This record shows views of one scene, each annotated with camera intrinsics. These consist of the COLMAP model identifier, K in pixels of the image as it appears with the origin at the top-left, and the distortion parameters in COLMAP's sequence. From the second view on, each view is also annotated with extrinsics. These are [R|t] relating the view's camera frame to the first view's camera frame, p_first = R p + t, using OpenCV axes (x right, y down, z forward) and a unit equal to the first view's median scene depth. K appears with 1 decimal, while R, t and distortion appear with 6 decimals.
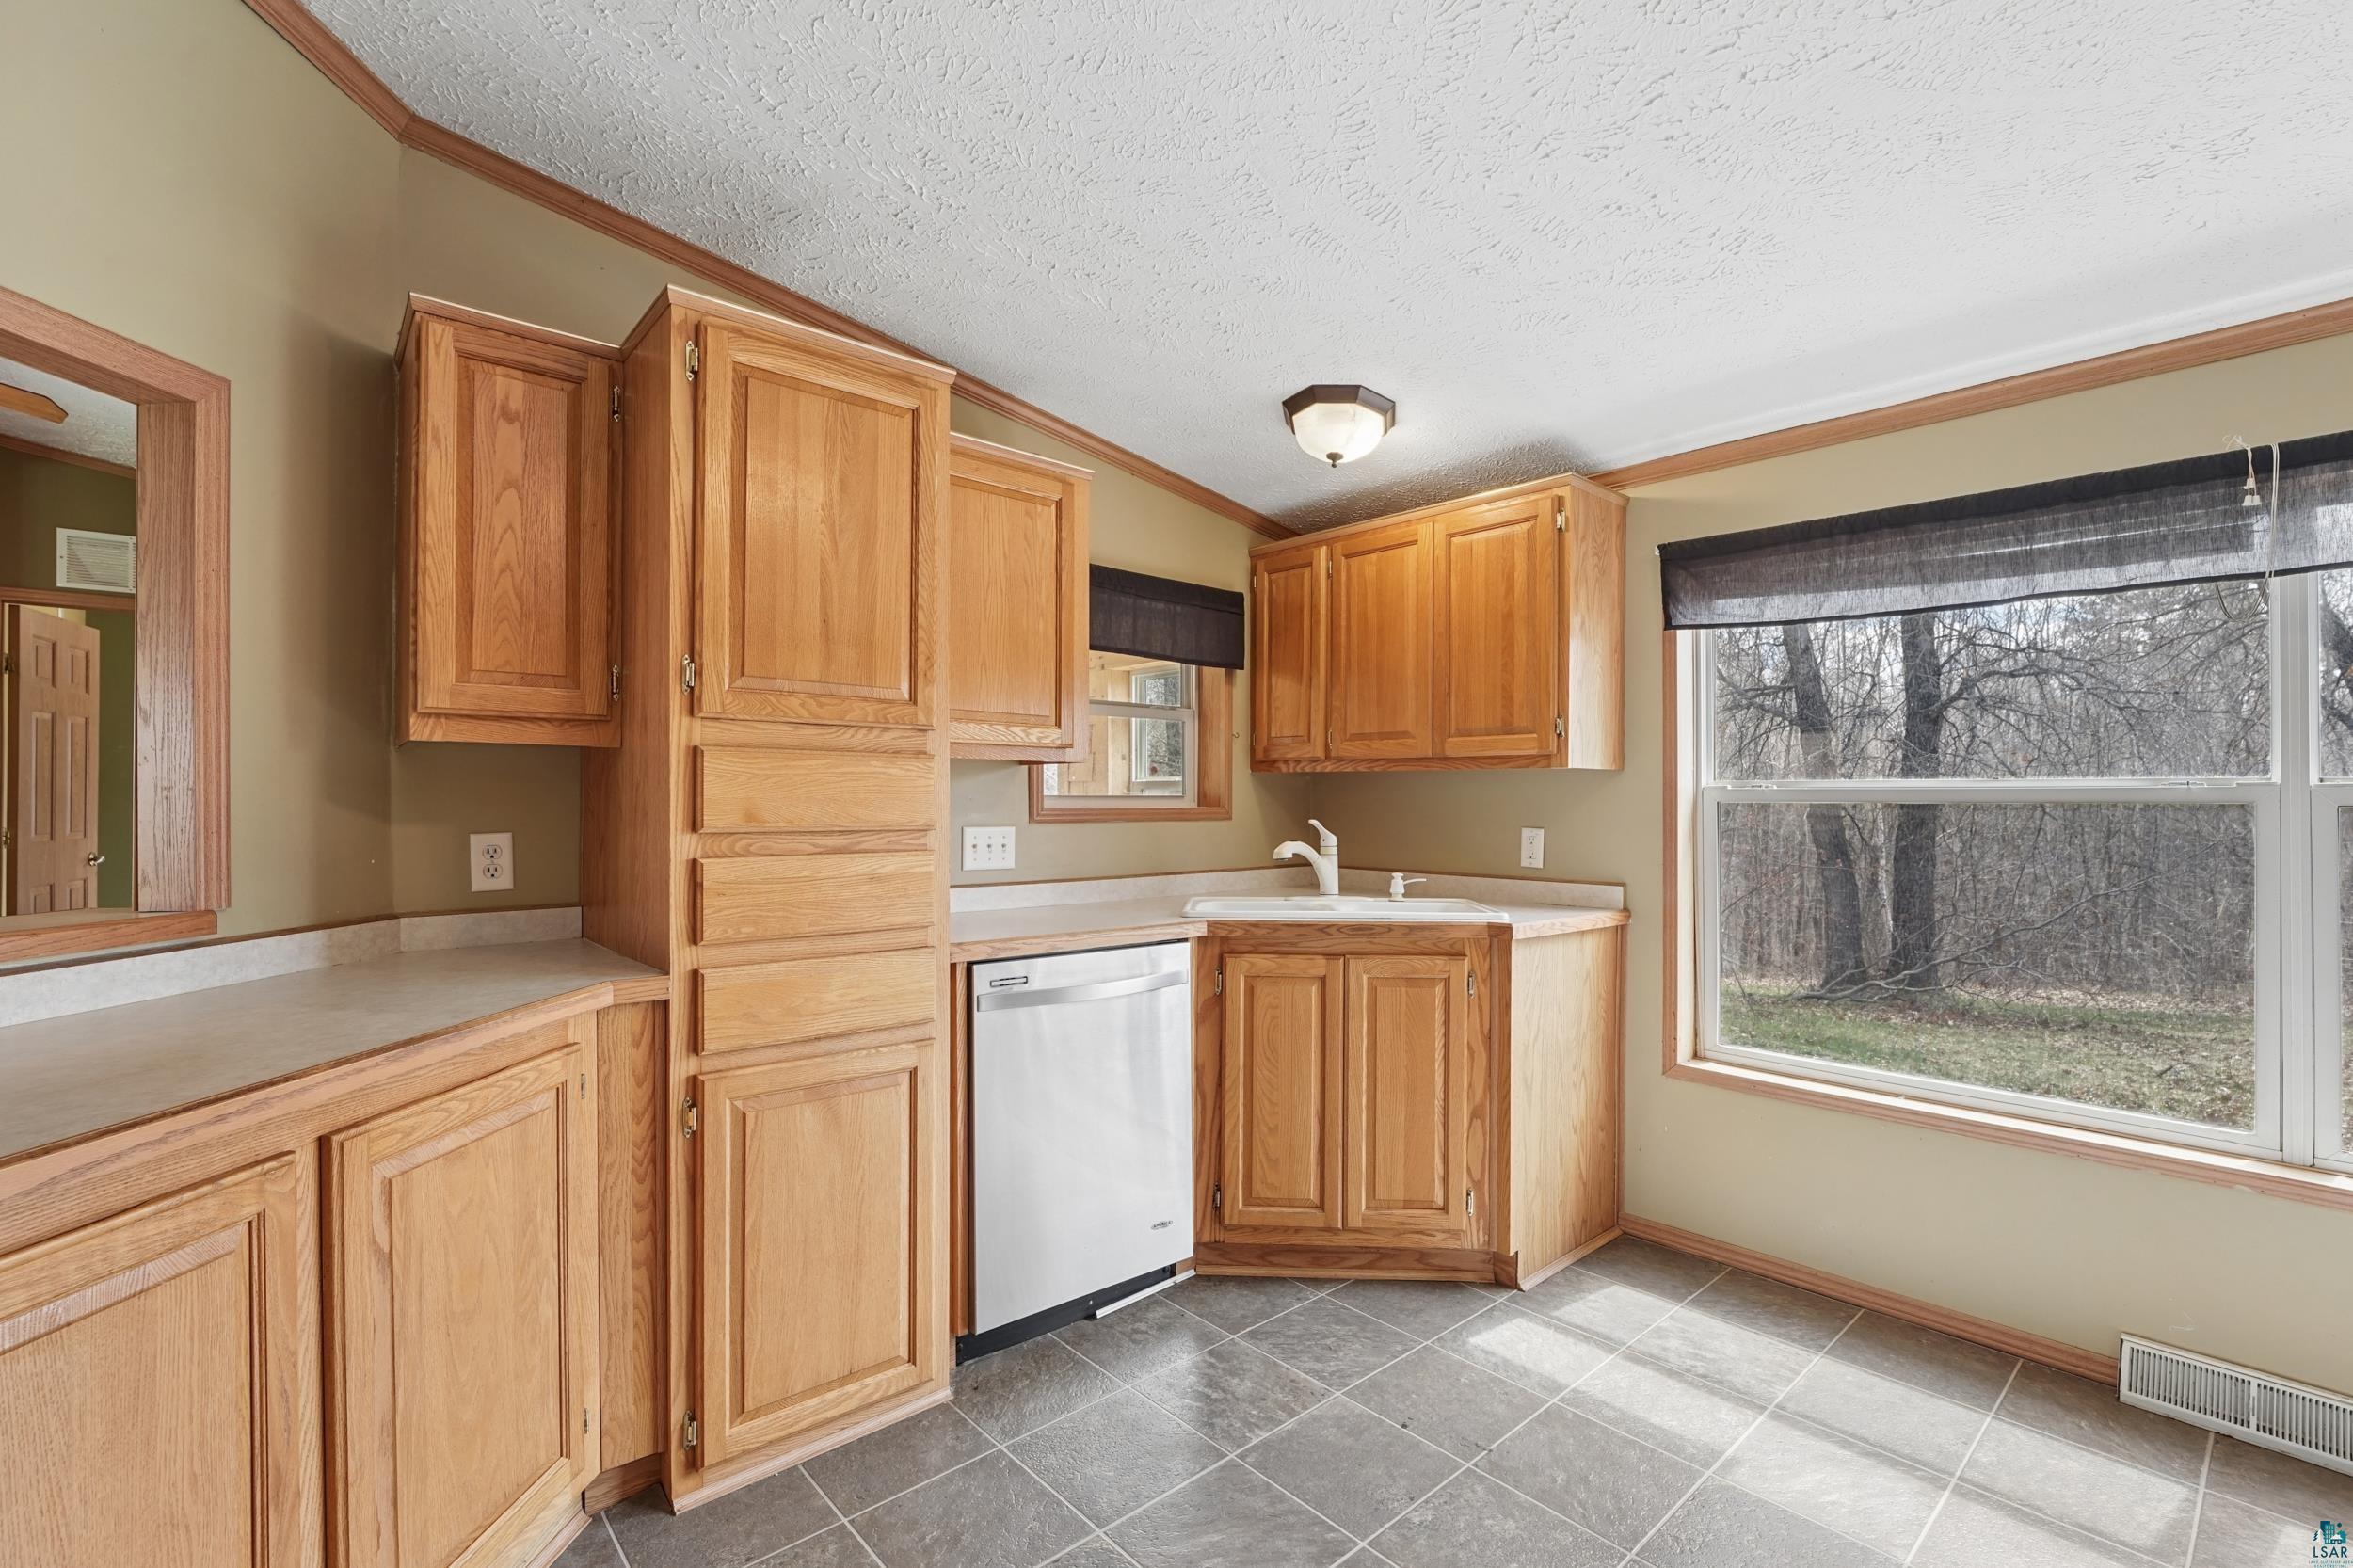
lens RADIAL K [[1045.8, 0, 1164.6], [0, 1045.8, 797.4], [0, 0, 1]] dist [-0.015718, -0.000455]
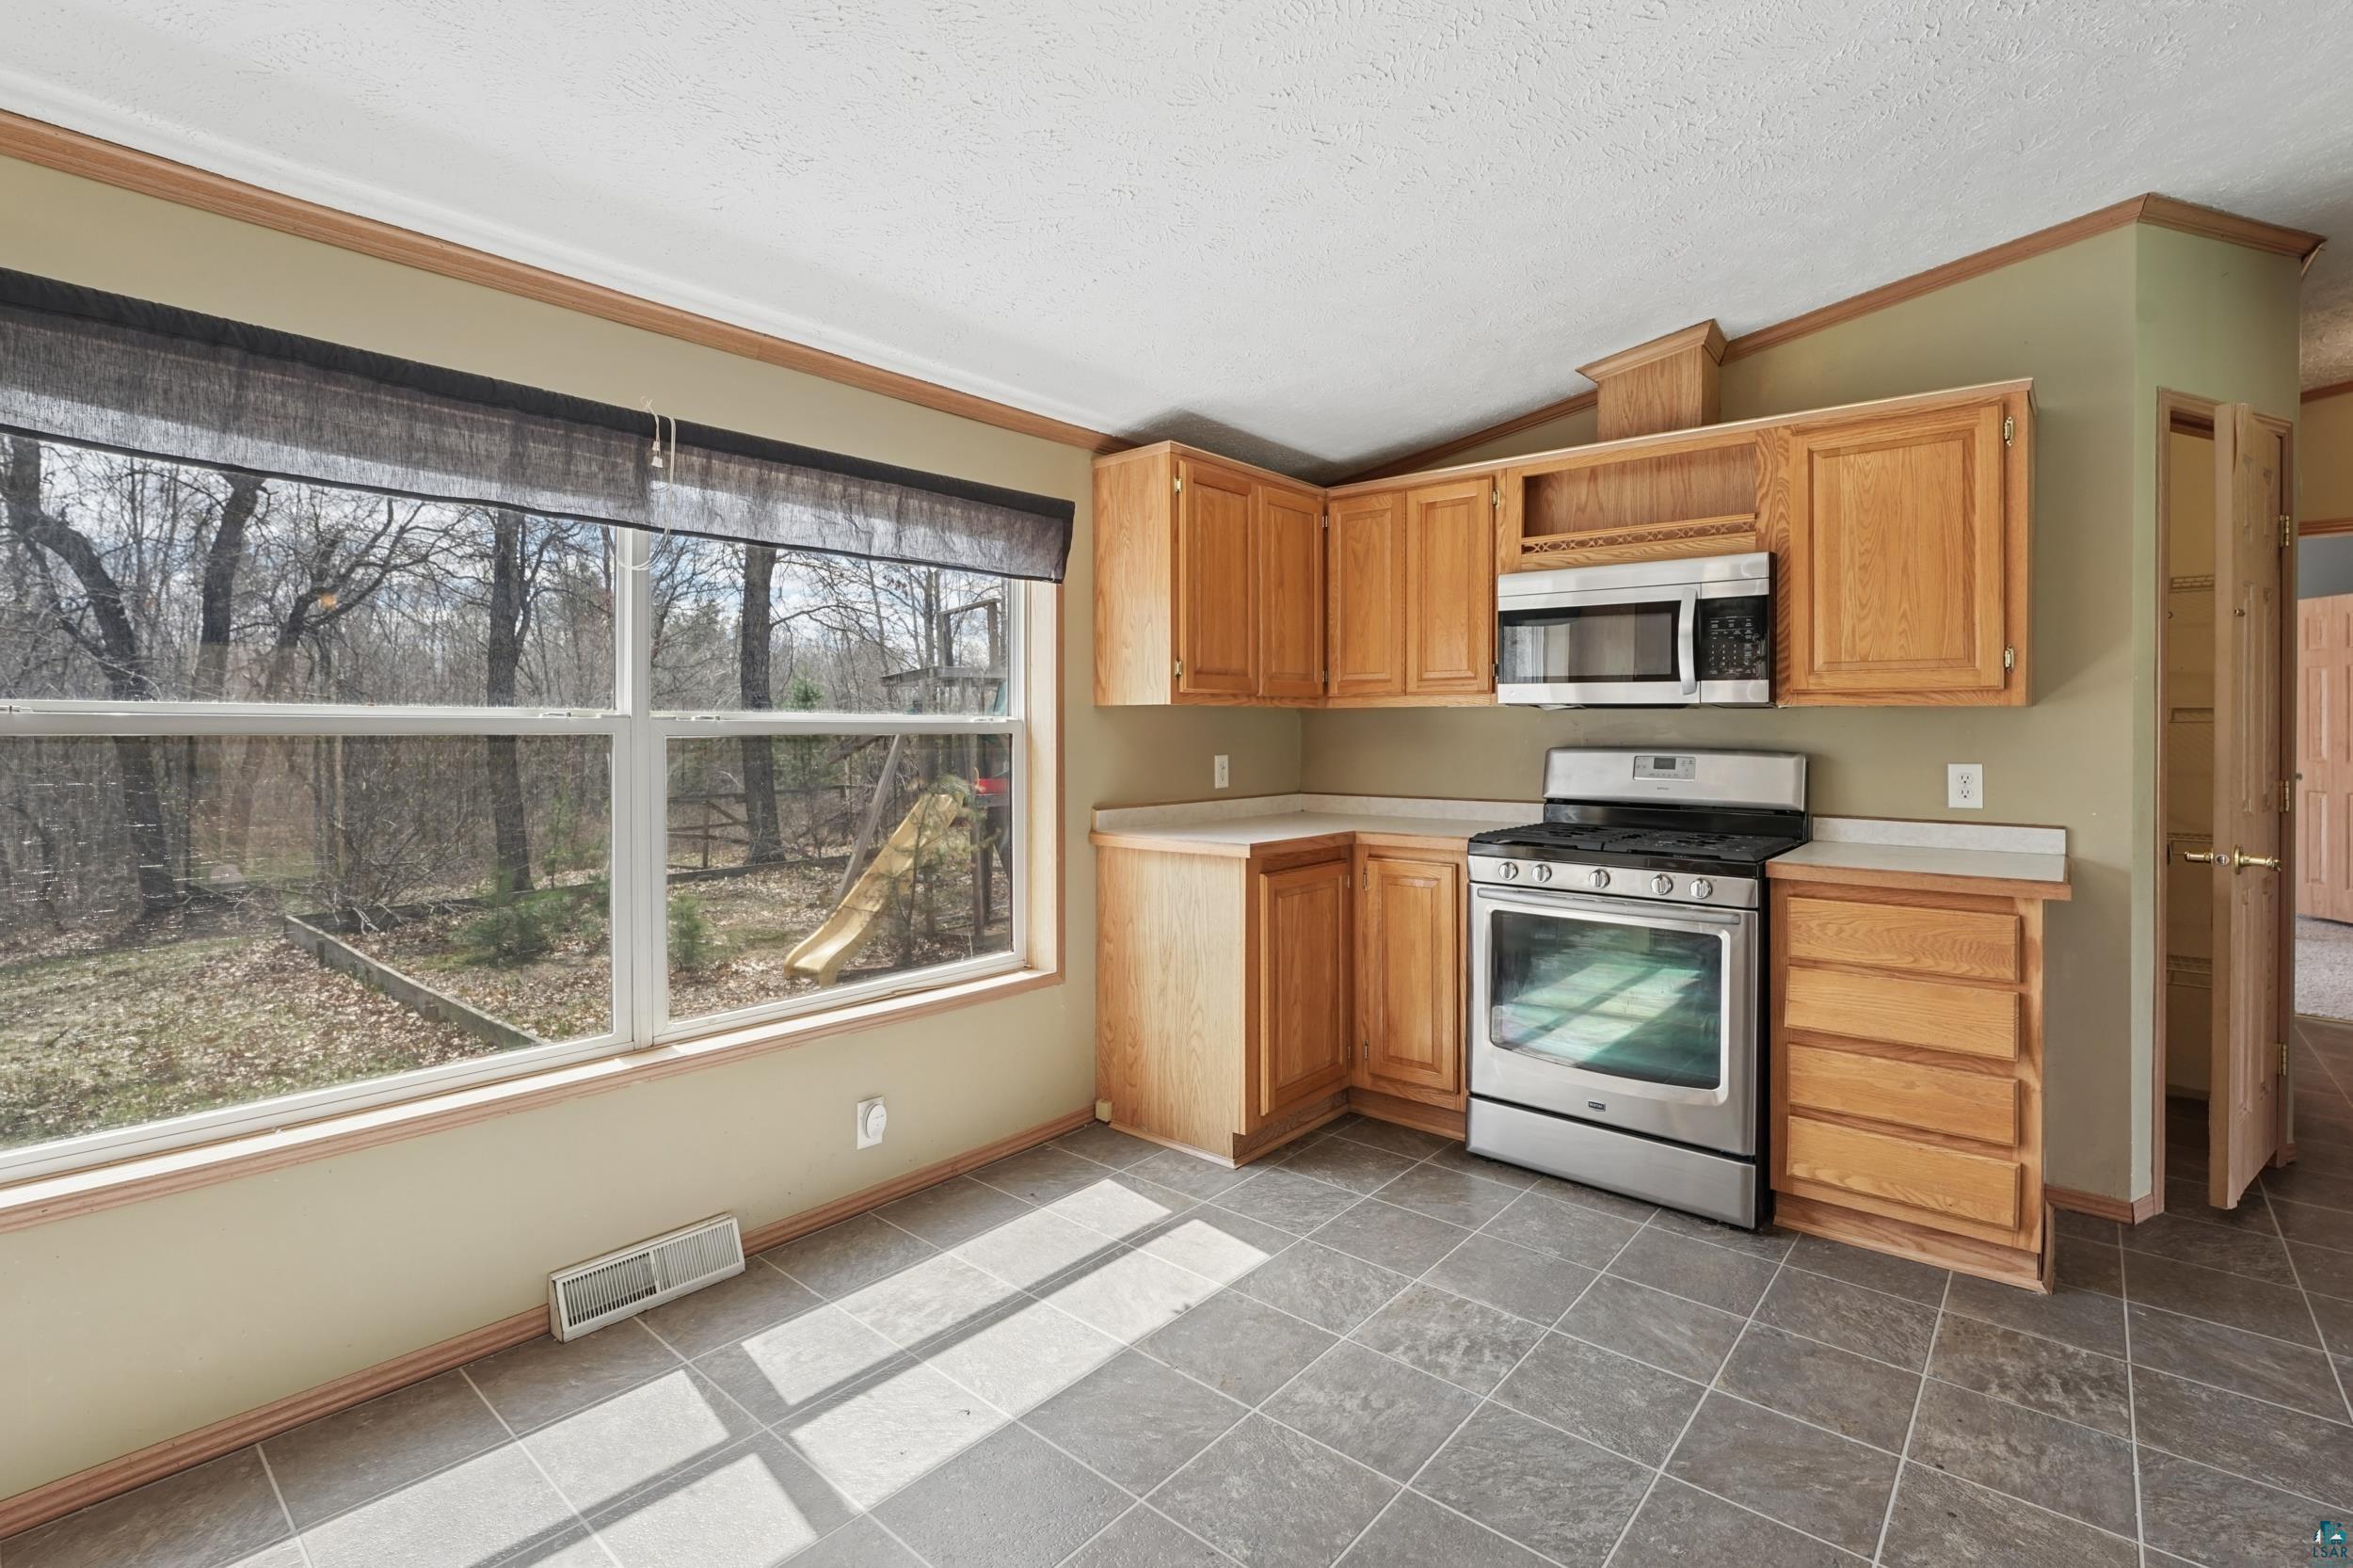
lens RADIAL K [[1045.8, 0, 1191.6], [0, 1045.8, 740.0], [0, 0, 1]] dist [-0.015718, -0.000455]
pose [[-0.150214, -0.008409, 0.988618, -0.215669], [-0.006677, 0.999950, 0.007491, -0.001188], [-0.988631, -0.005476, -0.150263, 0.887388]]
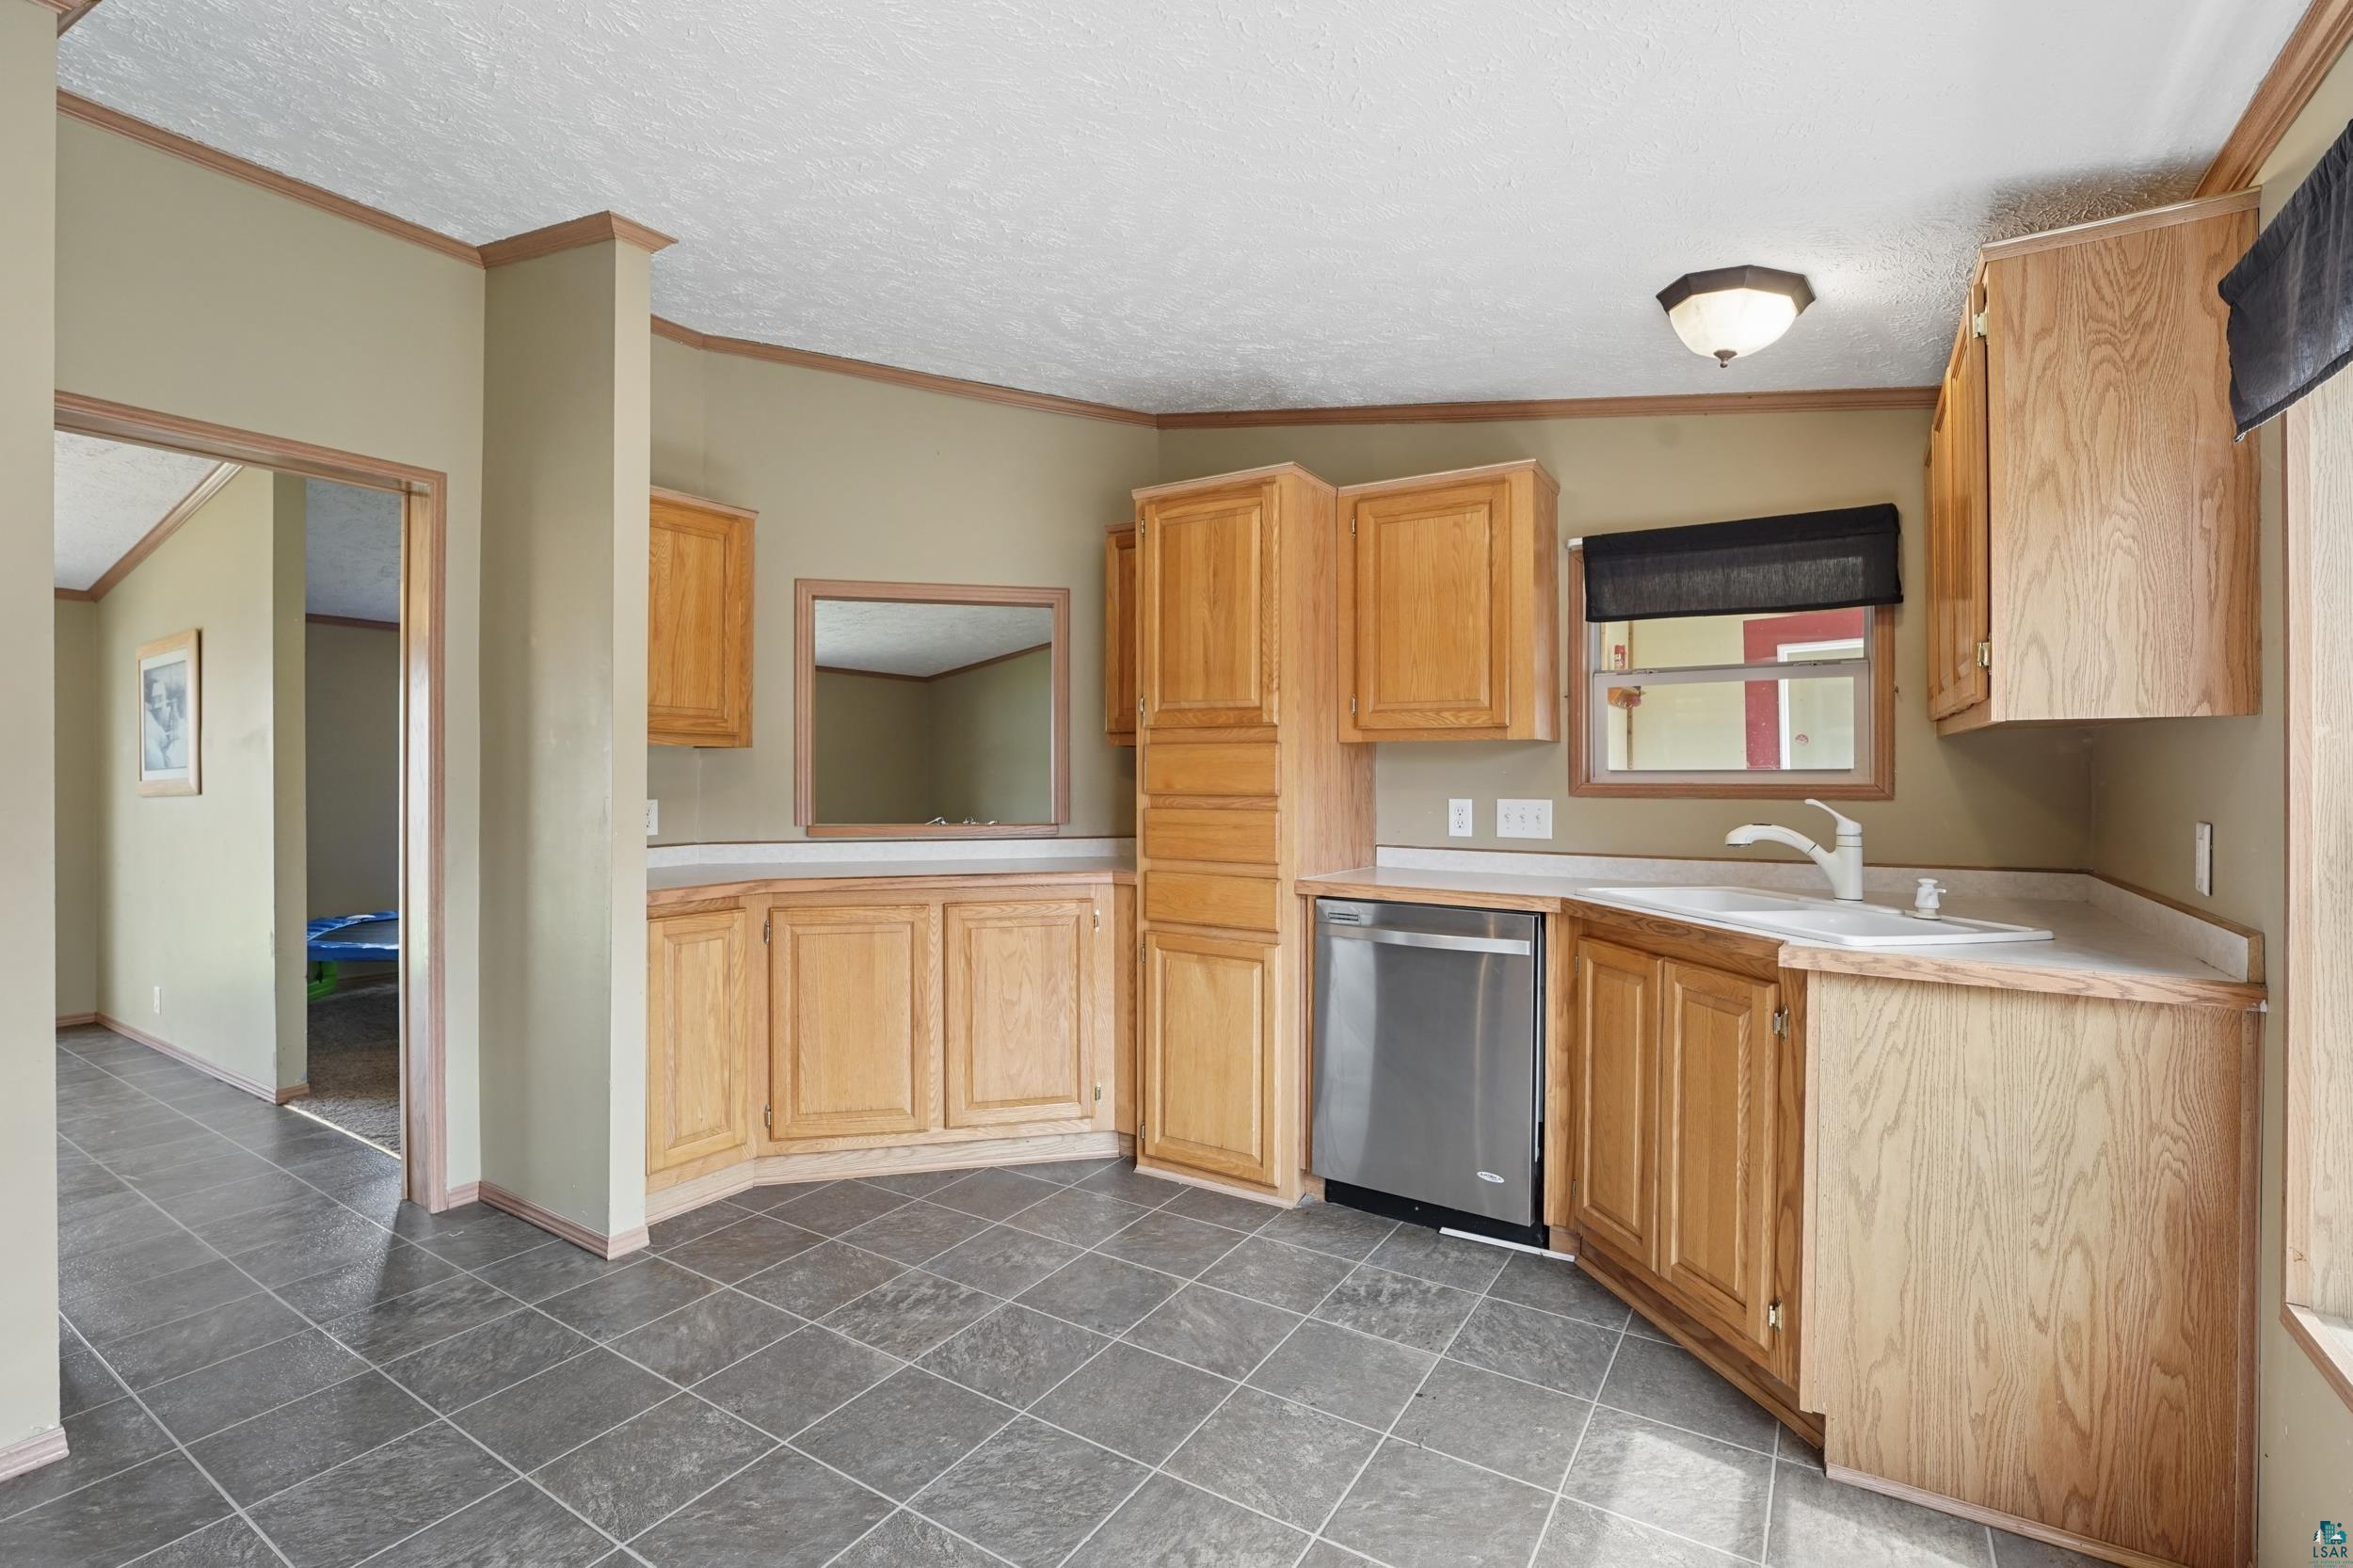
lens RADIAL K [[1045.8, 0, 1171.6], [0, 1045.8, 776.7], [0, 0, 1]] dist [-0.015718, -0.000455]
pose [[0.279500, 0.001464, -0.960144, 0.857870], [0.003152, 0.999992, 0.002442, 0.000541], [0.960140, -0.003709, 0.279494, 0.369759]]
